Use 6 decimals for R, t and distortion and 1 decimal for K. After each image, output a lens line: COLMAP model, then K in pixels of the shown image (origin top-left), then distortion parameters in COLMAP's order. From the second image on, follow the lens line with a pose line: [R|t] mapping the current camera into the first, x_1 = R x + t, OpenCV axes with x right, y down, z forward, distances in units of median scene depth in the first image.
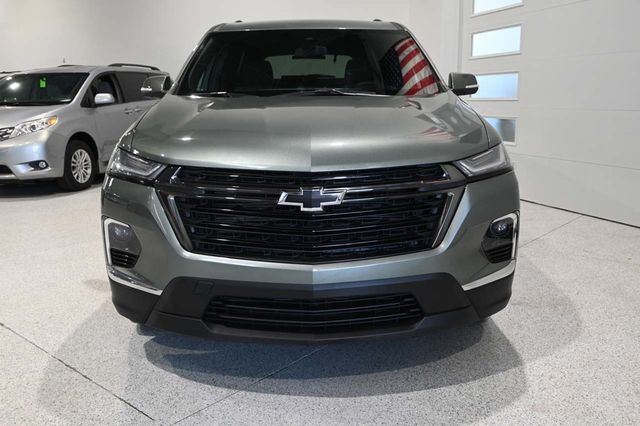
lens RADIAL K [[570.3, 0, 320.0], [0, 570.3, 213.0], [0, 0, 1]] dist [-0.005327, -0.006352]
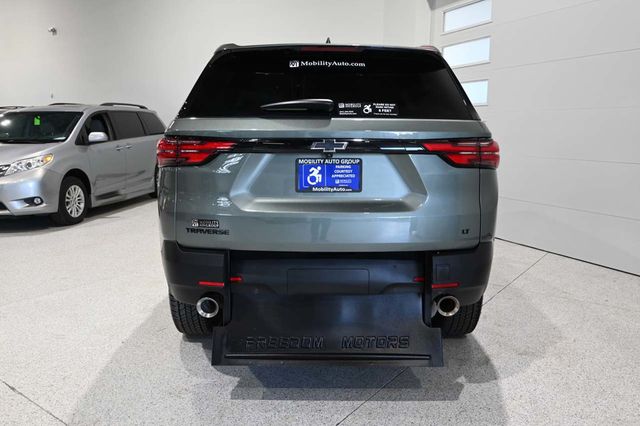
lens RADIAL K [[506.0, 0, 320.0], [0, 506.0, 213.0], [0, 0, 1]] dist [-0.005468, -0.000211]
pose [[0.996701, 0.003202, 0.081104, -0.047320], [-0.000459, 0.999428, -0.033817, -0.030656], [-0.081165, 0.033668, 0.996132, 0.041147]]
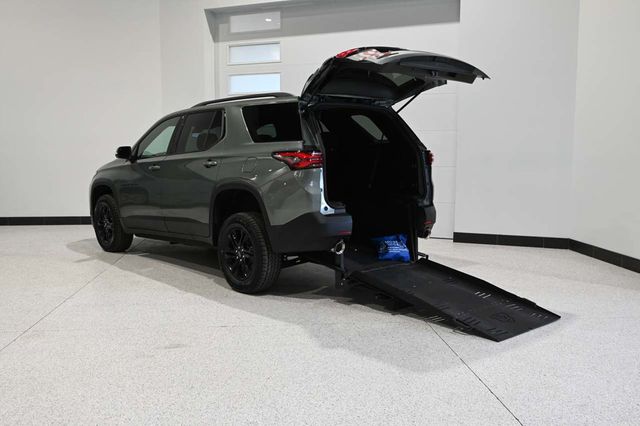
lens RADIAL K [[625.2, 0, 320.0], [0, 625.2, 213.0], [0, 0, 1]] dist [0.010276, 0.008975]
pose [[0.695077, -0.063680, 0.716110, -0.614640], [0.130370, 0.990720, -0.038441, 0.005149], [-0.707016, 0.120079, 0.696928, -0.108206]]
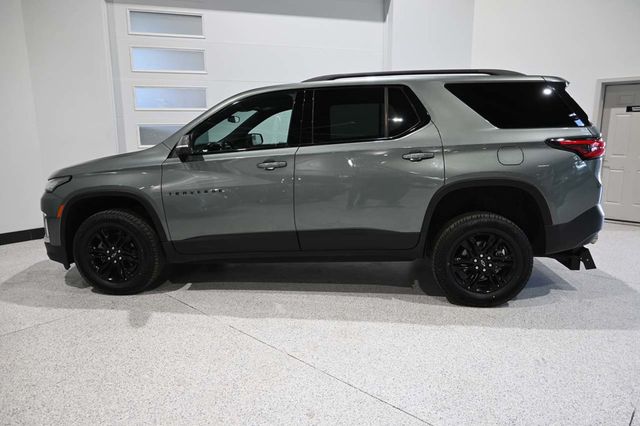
lens RADIAL K [[436.0, 0, 320.0], [0, 436.0, 213.0], [0, 0, 1]] dist [-0.004022, 0.000048]
pose [[0.033895, -0.175817, 0.983839, -0.573619], [0.201131, 0.965464, 0.165603, -0.147901], [-0.978978, 0.192268, 0.068087, 0.639347]]
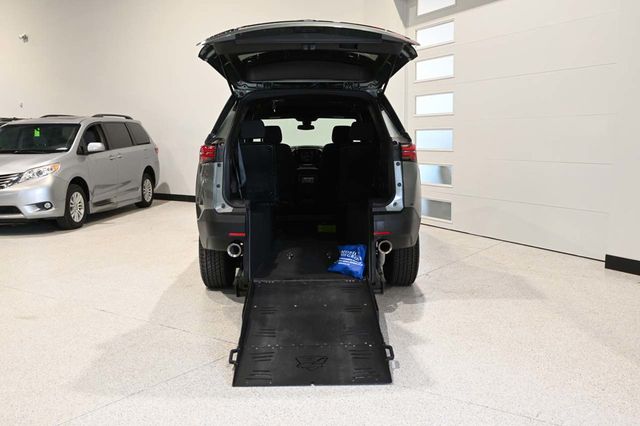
lens RADIAL K [[625.2, 0, 320.0], [0, 625.2, 213.0], [0, 0, 1]] dist [0.010276, 0.008975]
pose [[0.994900, -0.007250, 0.100608, -0.069998], [0.015053, 0.996917, -0.077011, 0.032653], [-0.099740, 0.078133, 0.991941, -0.278224]]
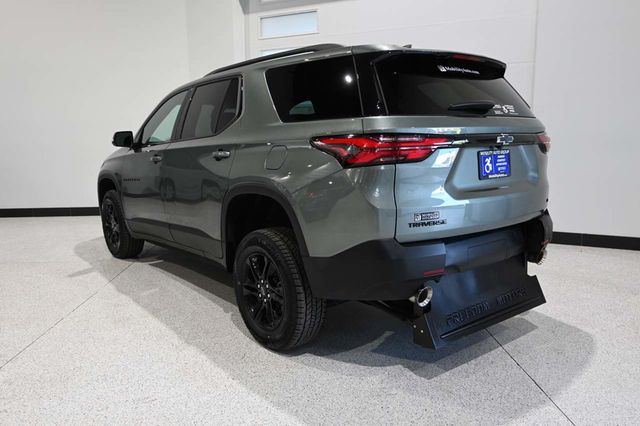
lens RADIAL K [[506.0, 0, 320.0], [0, 506.0, 213.0], [0, 0, 1]] dist [-0.005468, -0.000211]
pose [[0.731438, -0.106517, 0.673538, -0.371053], [0.134420, 0.990866, 0.010726, -0.050104], [-0.668528, 0.082692, 0.739075, 0.164143]]
